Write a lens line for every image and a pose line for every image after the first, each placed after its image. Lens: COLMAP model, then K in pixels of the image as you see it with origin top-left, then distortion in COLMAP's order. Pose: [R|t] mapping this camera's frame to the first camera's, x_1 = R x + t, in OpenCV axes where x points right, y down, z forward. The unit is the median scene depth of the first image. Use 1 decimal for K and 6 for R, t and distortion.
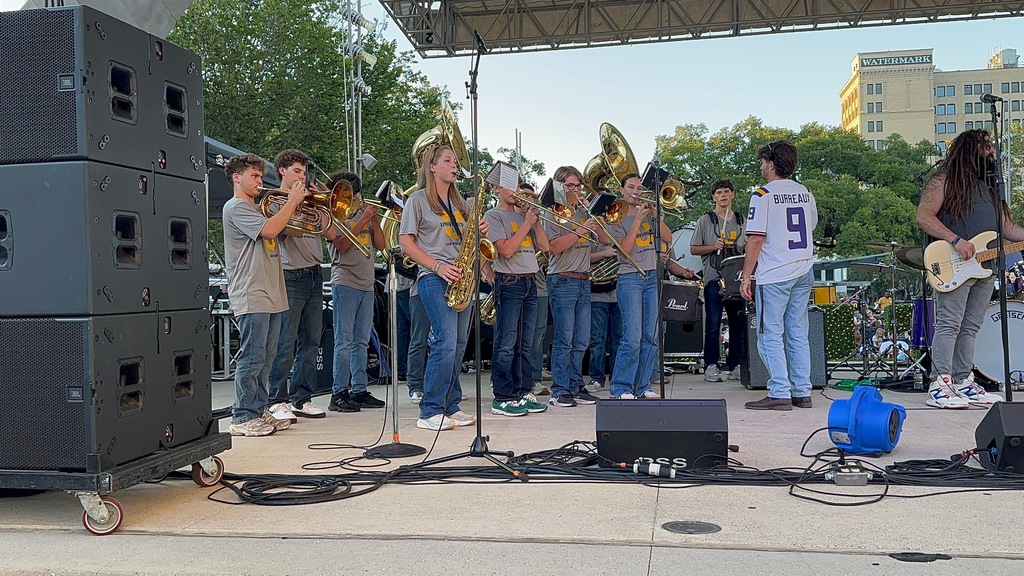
lens RADIAL K [[986.7, 0, 512.0], [0, 986.7, 288.0], [0, 0, 1]] dist [0.001617, 0.000186]
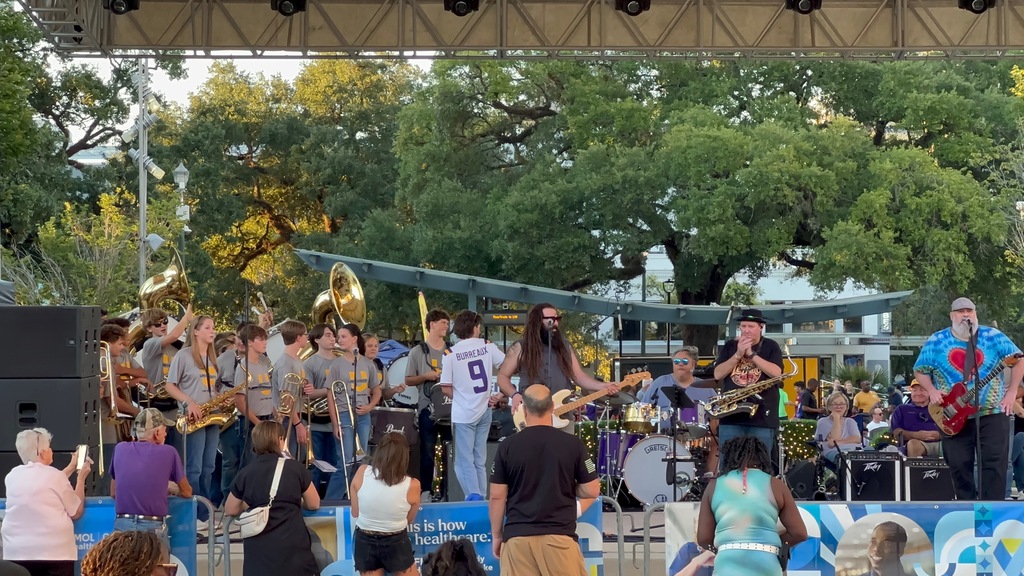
lens RADIAL K [[3002.4, 0, 515.2], [0, 3002.4, 265.0], [0, 0, 1]] dist [-0.474884, 20.143500]
pose [[0.987147, 0.017908, 0.158809, -0.207265], [-0.015337, 0.999731, -0.017399, -0.105168], [-0.159078, 0.014739, 0.987156, -2.120481]]
